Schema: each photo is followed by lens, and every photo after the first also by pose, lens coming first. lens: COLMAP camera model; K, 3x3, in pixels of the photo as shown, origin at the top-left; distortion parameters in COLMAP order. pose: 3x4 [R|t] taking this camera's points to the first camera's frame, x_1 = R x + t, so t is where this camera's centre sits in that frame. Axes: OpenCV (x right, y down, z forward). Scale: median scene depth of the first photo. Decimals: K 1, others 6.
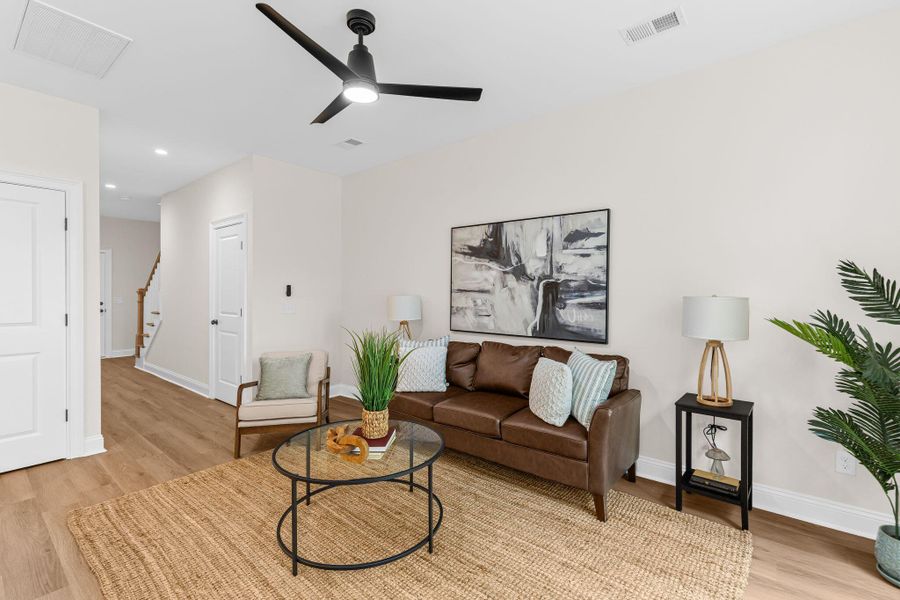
lens RADIAL K [[405.3, 0, 453.1], [0, 405.3, 297.2], [0, 0, 1]] dist [0.005676, 0.000131]
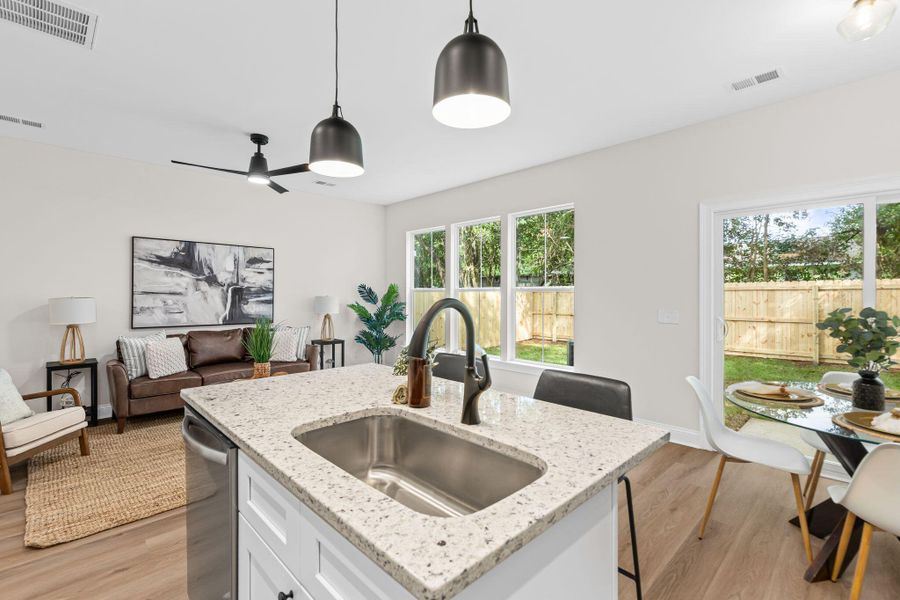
lens RADIAL K [[403.2, 0, 455.6], [0, 403.2, 296.4], [0, 0, 1]] dist [0.000806, -0.000781]
pose [[0.100706, -0.008897, 0.994876, -1.196521], [0.006031, 0.999947, 0.008332, -0.011461], [-0.994898, 0.005161, 0.100755, 0.004602]]
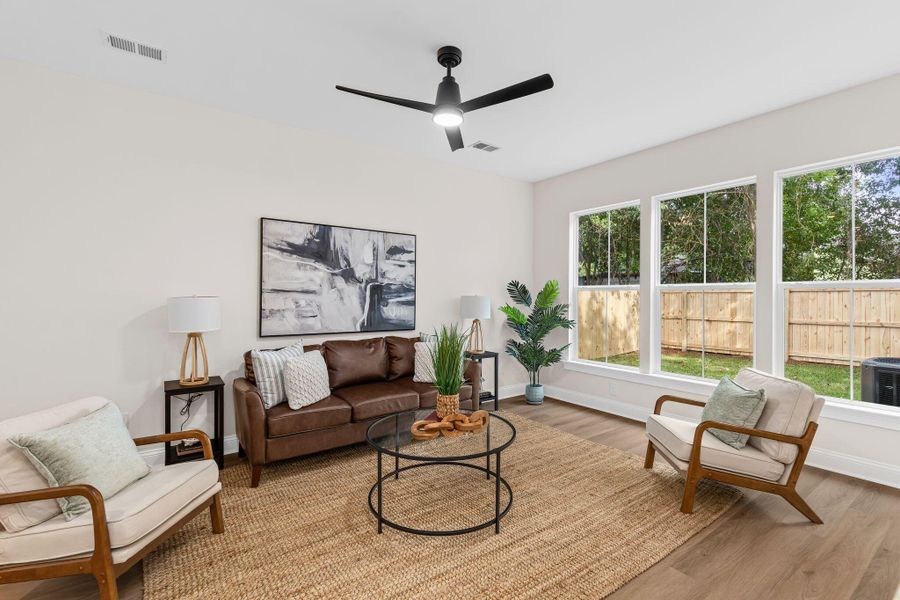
lens RADIAL K [[403.2, 0, 454.2], [0, 403.2, 297.2], [0, 0, 1]] dist [0.000806, -0.000781]
pose [[0.254838, -0.005823, 0.966966, -0.853365], [0.007040, 0.999967, 0.004166, -0.003460], [-0.966958, 0.005746, 0.254870, 0.454247]]
